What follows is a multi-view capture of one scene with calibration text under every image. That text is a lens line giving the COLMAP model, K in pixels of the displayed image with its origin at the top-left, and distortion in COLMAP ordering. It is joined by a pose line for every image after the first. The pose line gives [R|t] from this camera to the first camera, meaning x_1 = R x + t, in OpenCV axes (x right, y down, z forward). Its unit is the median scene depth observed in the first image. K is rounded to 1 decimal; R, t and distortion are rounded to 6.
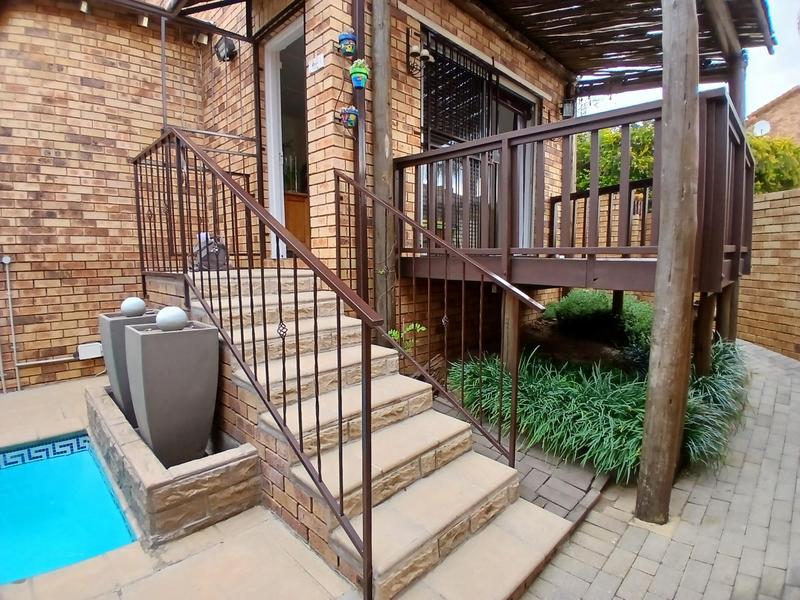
lens RADIAL K [[419.7, 0, 400.0], [0, 419.7, 300.0], [0, 0, 1]] dist [-0.002898, -0.038621]
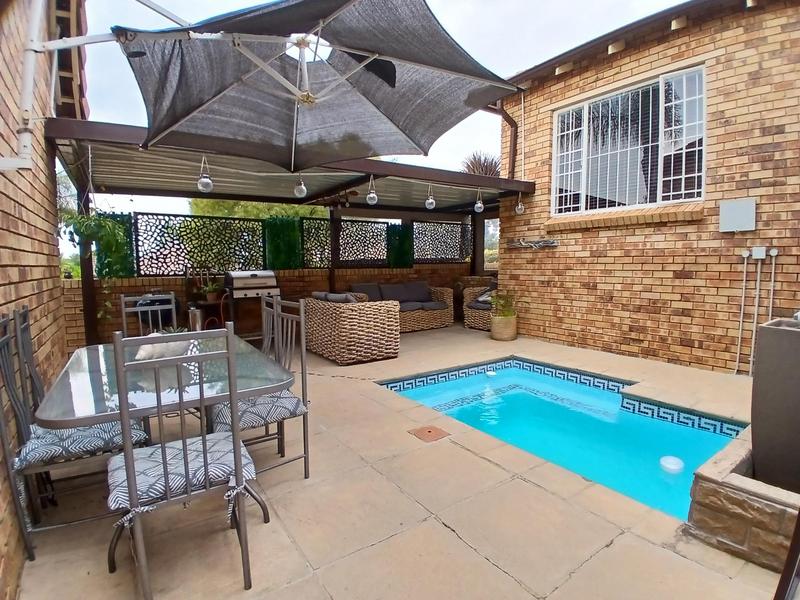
lens RADIAL K [[419.7, 0, 400.0], [0, 419.7, 300.0], [0, 0, 1]] dist [-0.002898, -0.038621]
pose [[-0.176784, 0.090073, -0.980119, 0.259626], [-0.104408, 0.988469, 0.109672, 0.008334], [0.978696, 0.121721, -0.165341, 0.255764]]
